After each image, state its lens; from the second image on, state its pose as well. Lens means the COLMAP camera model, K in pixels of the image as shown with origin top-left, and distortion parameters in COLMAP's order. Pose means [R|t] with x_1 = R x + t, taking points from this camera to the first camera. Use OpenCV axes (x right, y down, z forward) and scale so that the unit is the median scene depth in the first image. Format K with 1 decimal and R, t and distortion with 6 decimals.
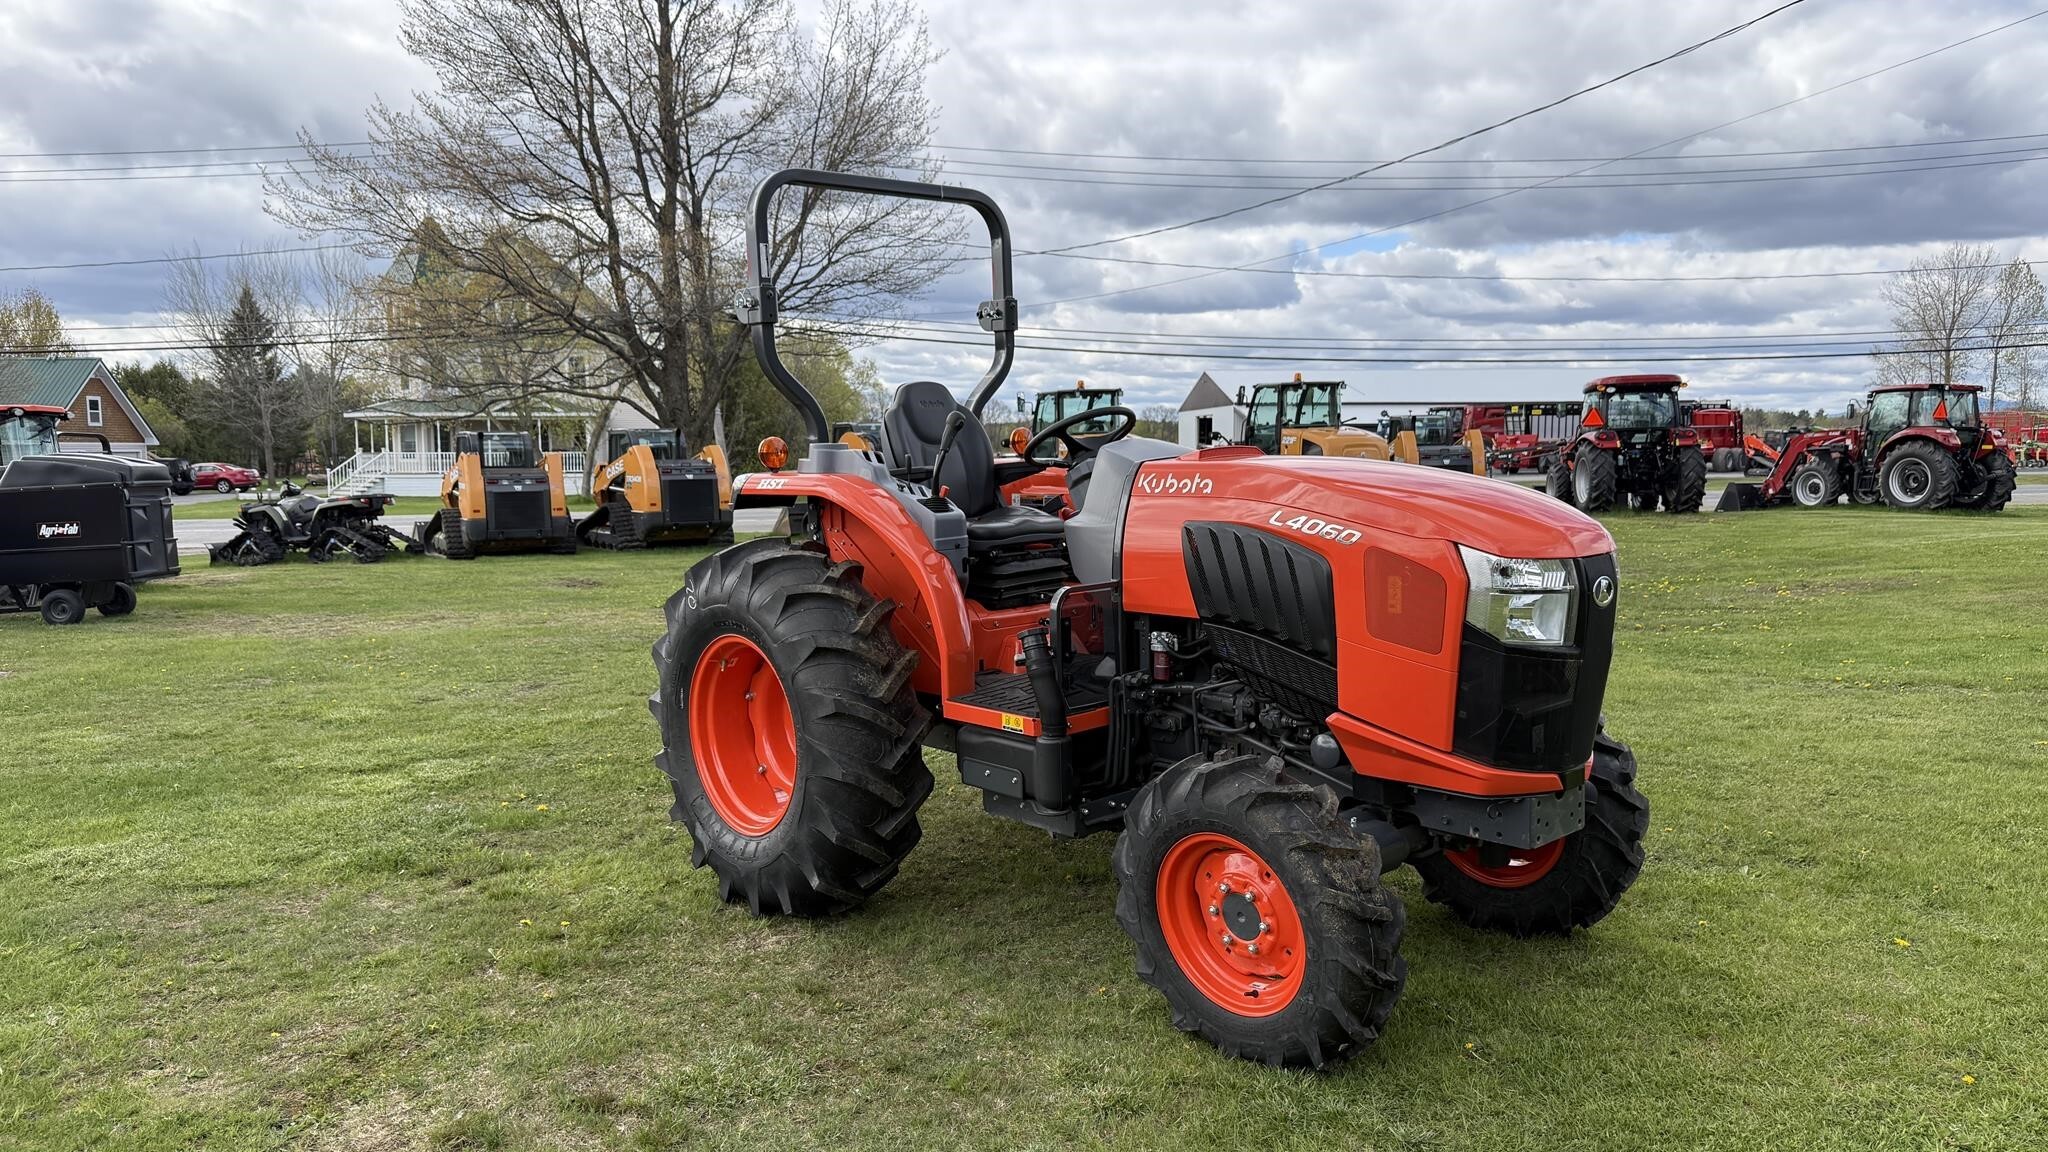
lens RADIAL K [[1477.7, 0, 1003.7], [0, 1477.7, 582.6], [0, 0, 1]] dist [-0.009915, 0.000768]
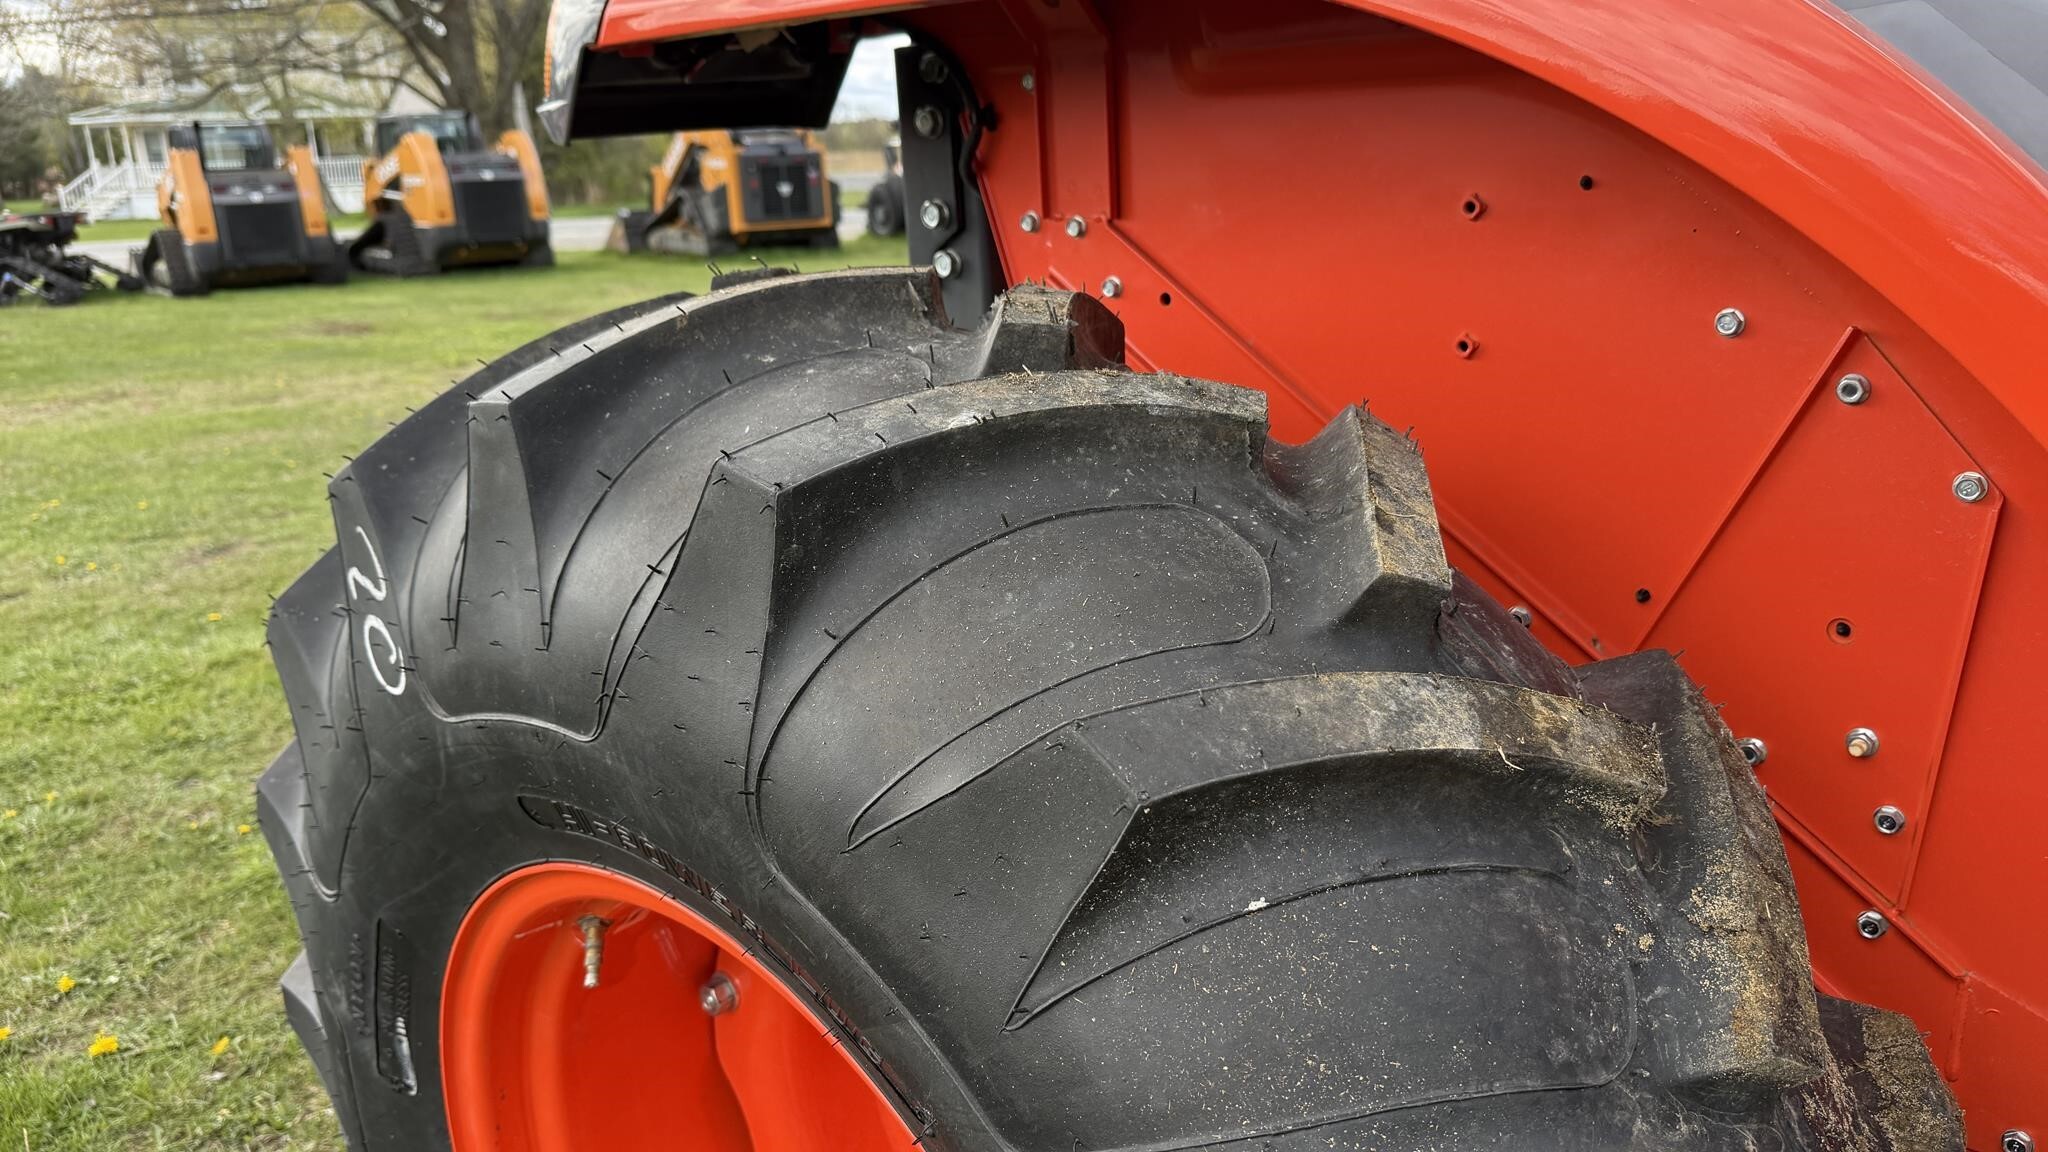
lens RADIAL K [[1462.8, 0, 1018.5], [0, 1462.8, 653.8], [0, 0, 1]] dist [-0.076446, 0.047744]
pose [[0.992541, -0.048699, 0.111764, -0.036706], [0.020434, 0.970235, 0.241300, -0.006448], [-0.120189, -0.237216, 0.963993, 0.195439]]
